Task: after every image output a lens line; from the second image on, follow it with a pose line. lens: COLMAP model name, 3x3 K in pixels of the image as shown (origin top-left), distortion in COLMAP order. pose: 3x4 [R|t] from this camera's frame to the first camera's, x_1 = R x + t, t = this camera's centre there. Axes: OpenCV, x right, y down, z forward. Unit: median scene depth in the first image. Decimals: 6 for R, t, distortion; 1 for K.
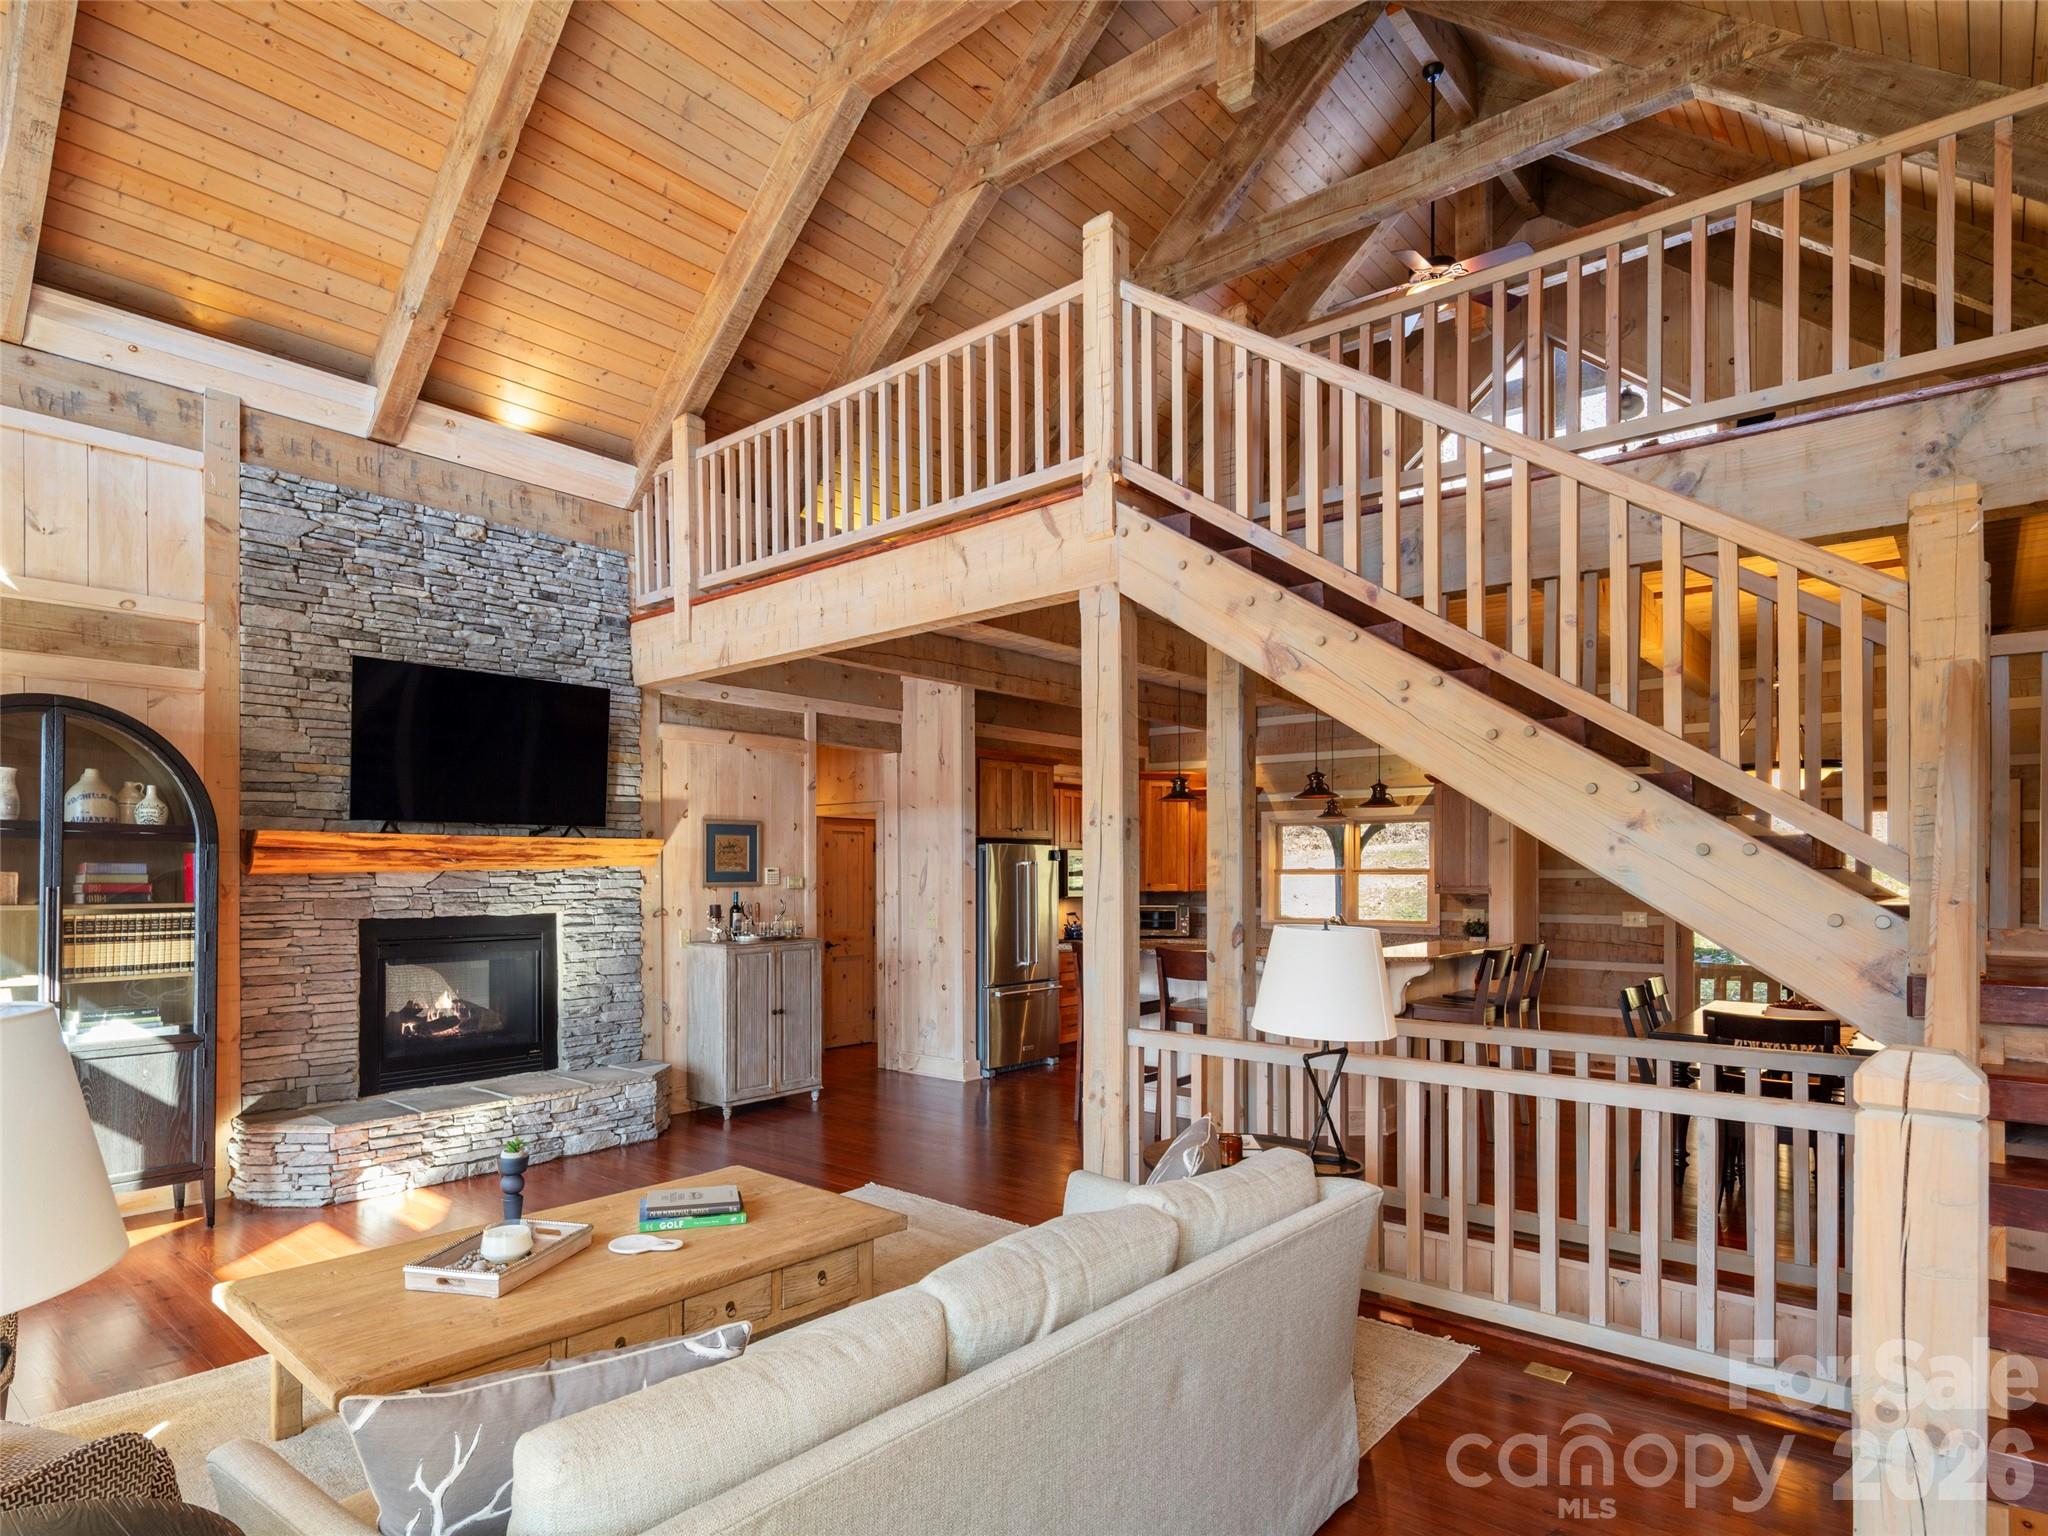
lens RADIAL K [[1126.5, 0, 970.4], [0, 1126.5, 865.9], [0, 0, 1]] dist [0.011632, -0.009311]
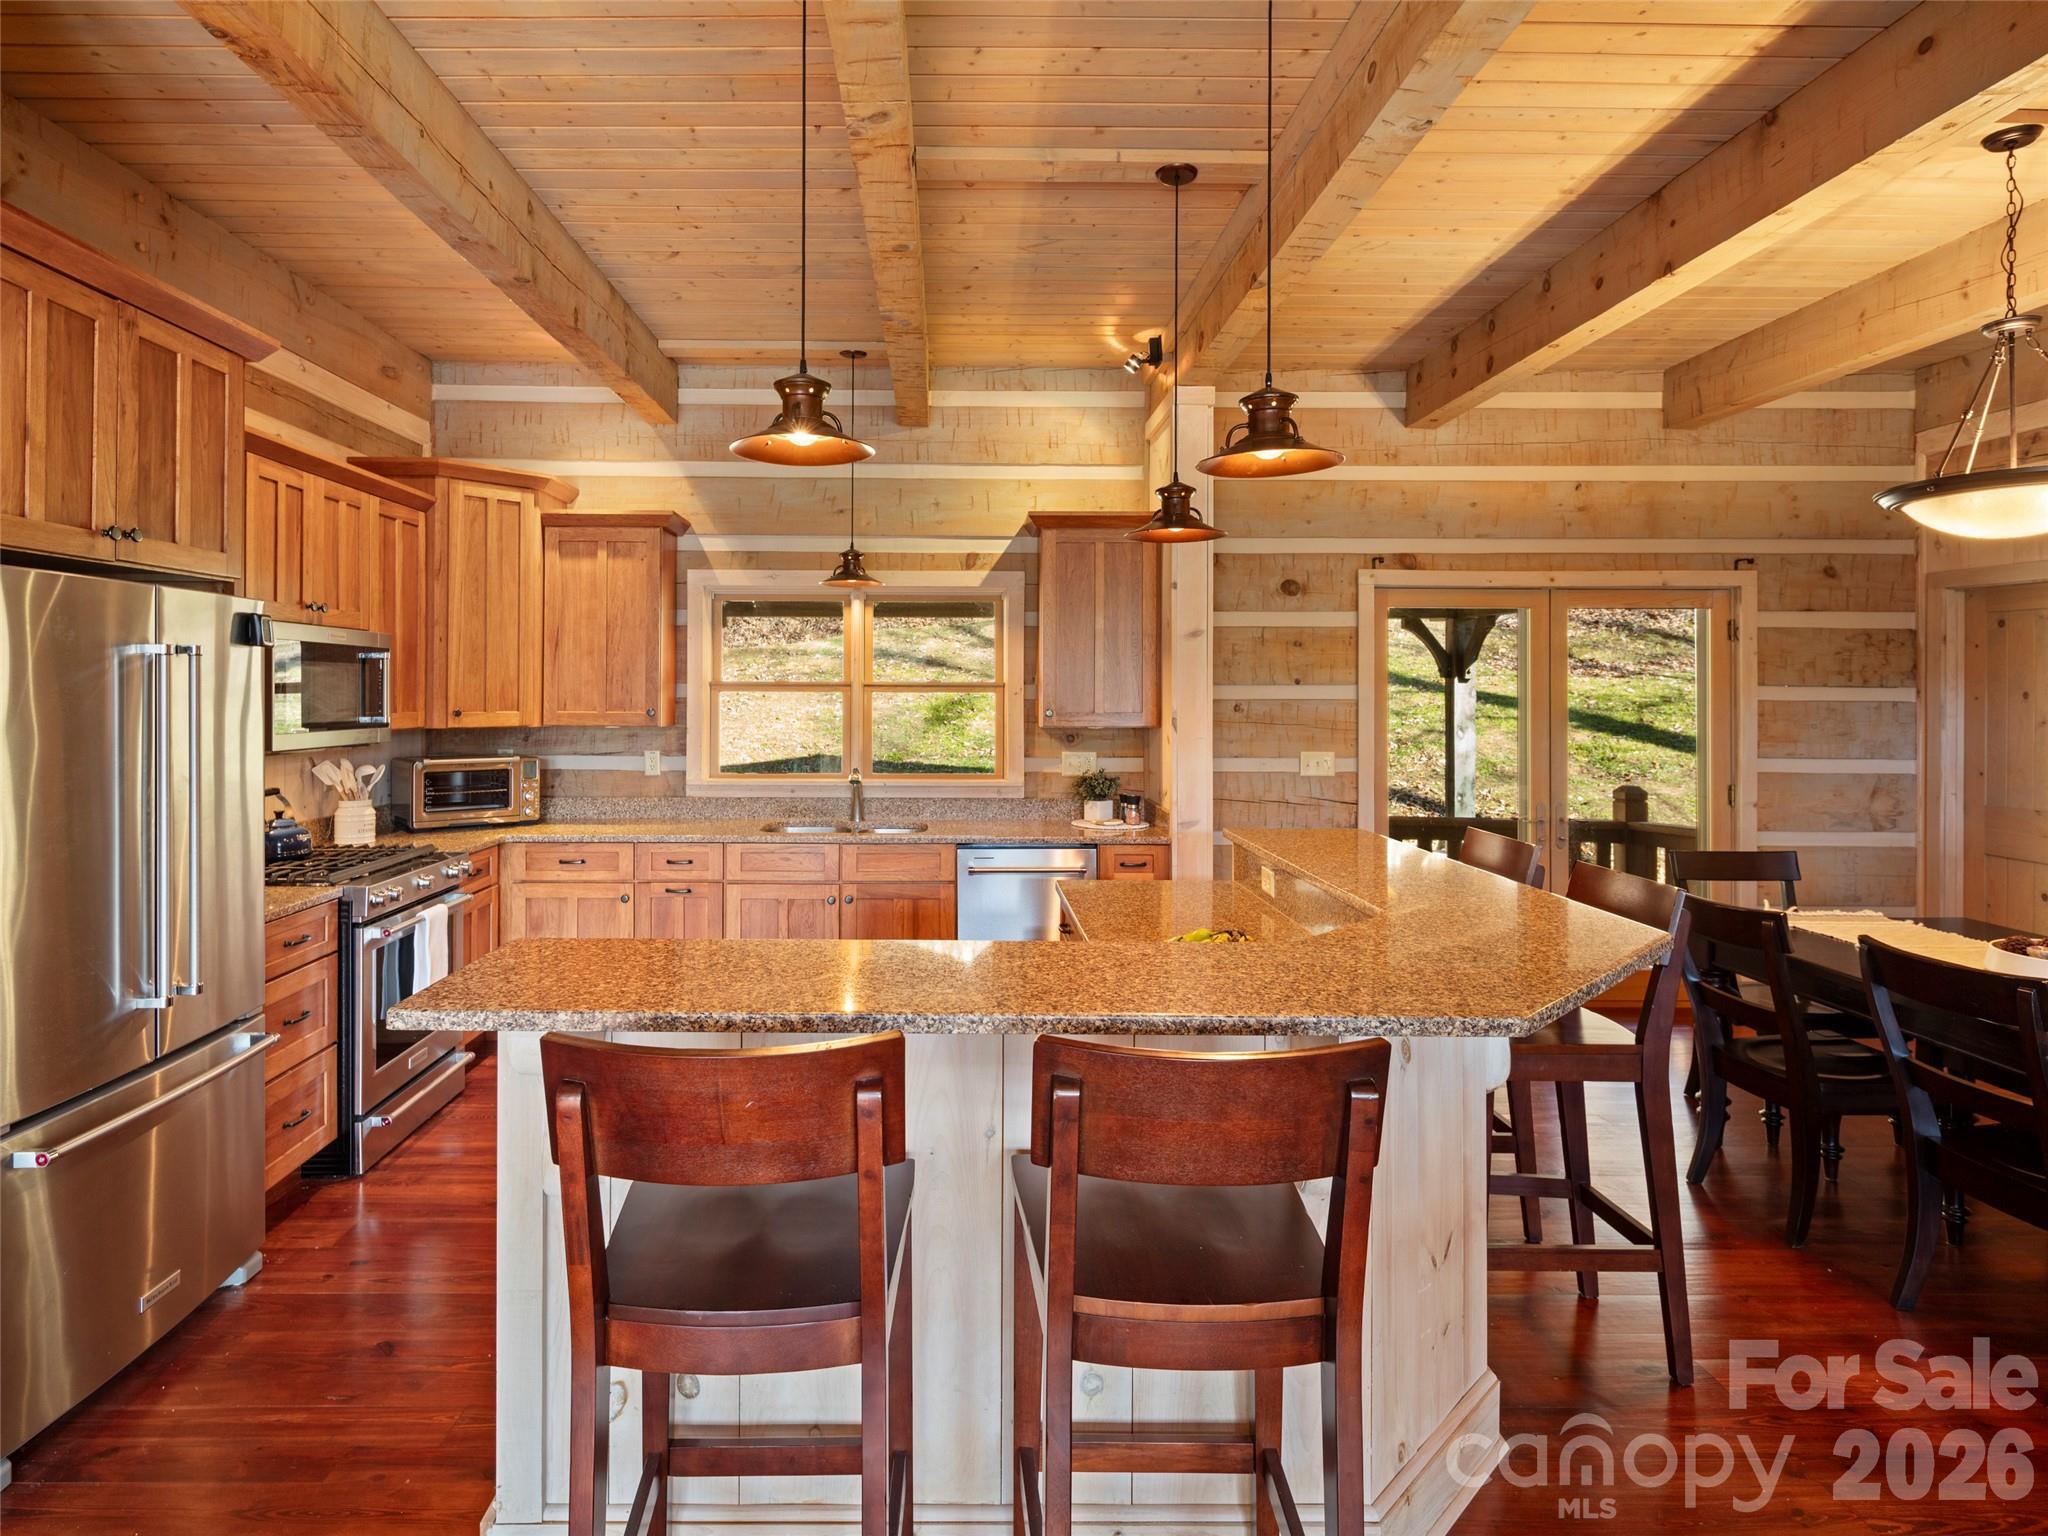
lens RADIAL K [[1126.5, 0, 958.6], [0, 1126.5, 685.3], [0, 0, 1]] dist [0.011632, -0.009311]
pose [[0.742639, 0.008344, 0.669640, 0.008979], [-0.009986, 0.999949, -0.001385, 0.006299], [-0.669618, -0.005659, 0.742684, 0.750942]]
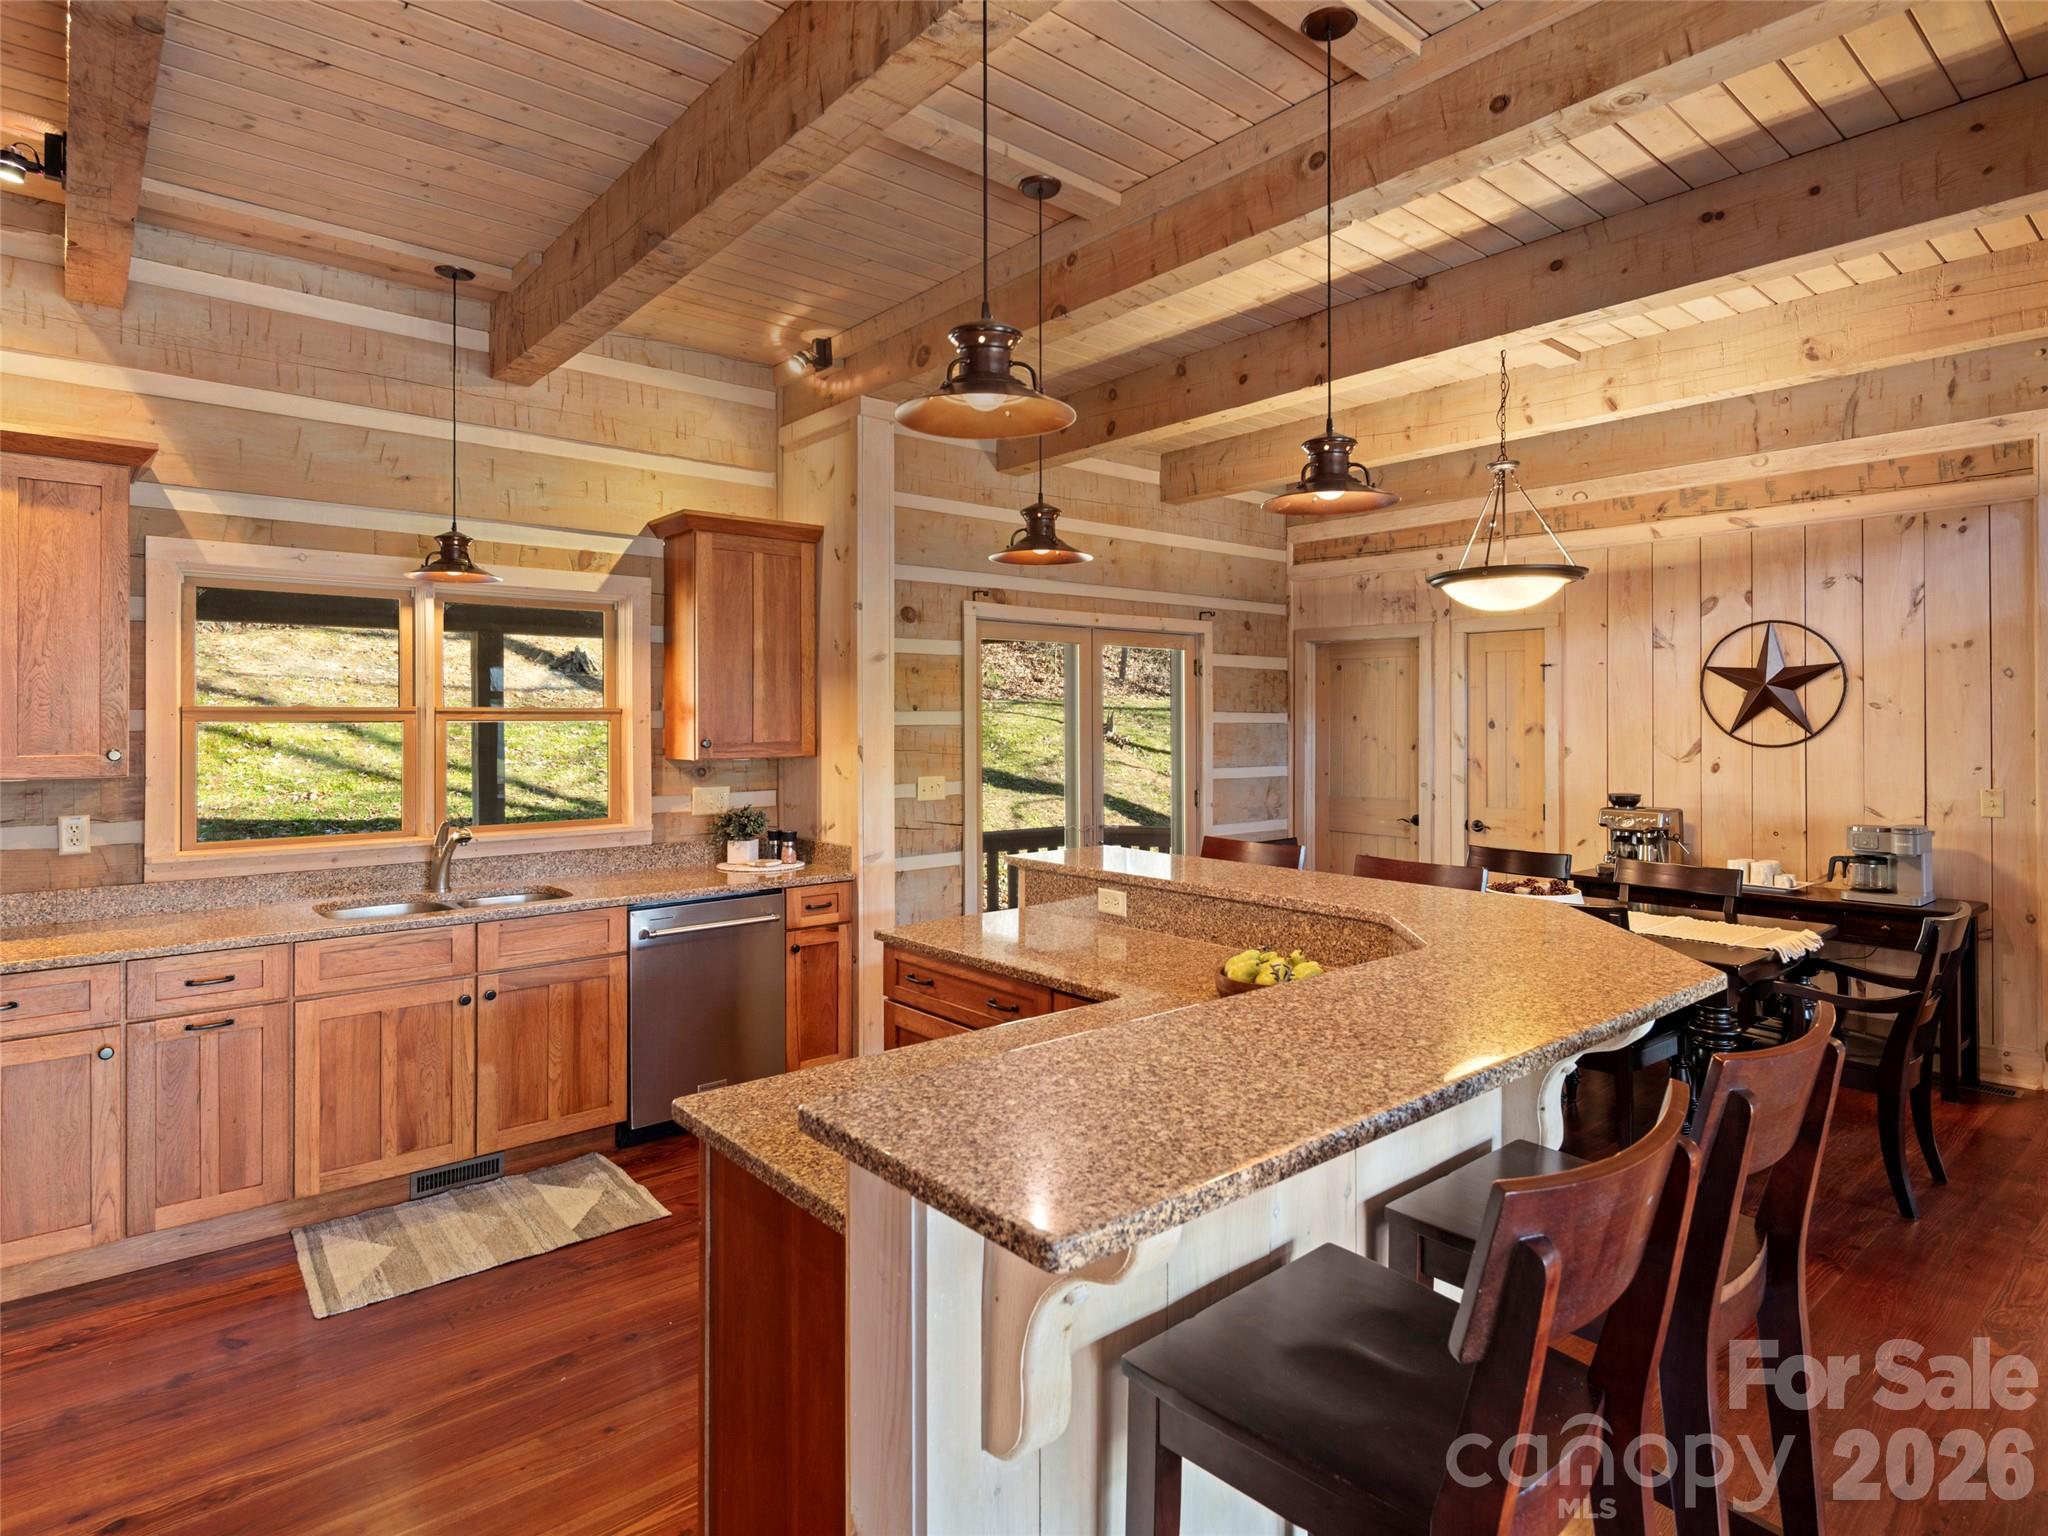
lens RADIAL K [[1126.5, 0, 1040.2], [0, 1126.5, 711.2], [0, 0, 1]] dist [0.011632, -0.009311]
pose [[0.125681, 0.008080, 0.992038, -0.059948], [-0.006120, 0.999954, -0.007369, 0.007748], [-0.992052, -0.005145, 0.125725, 0.971157]]
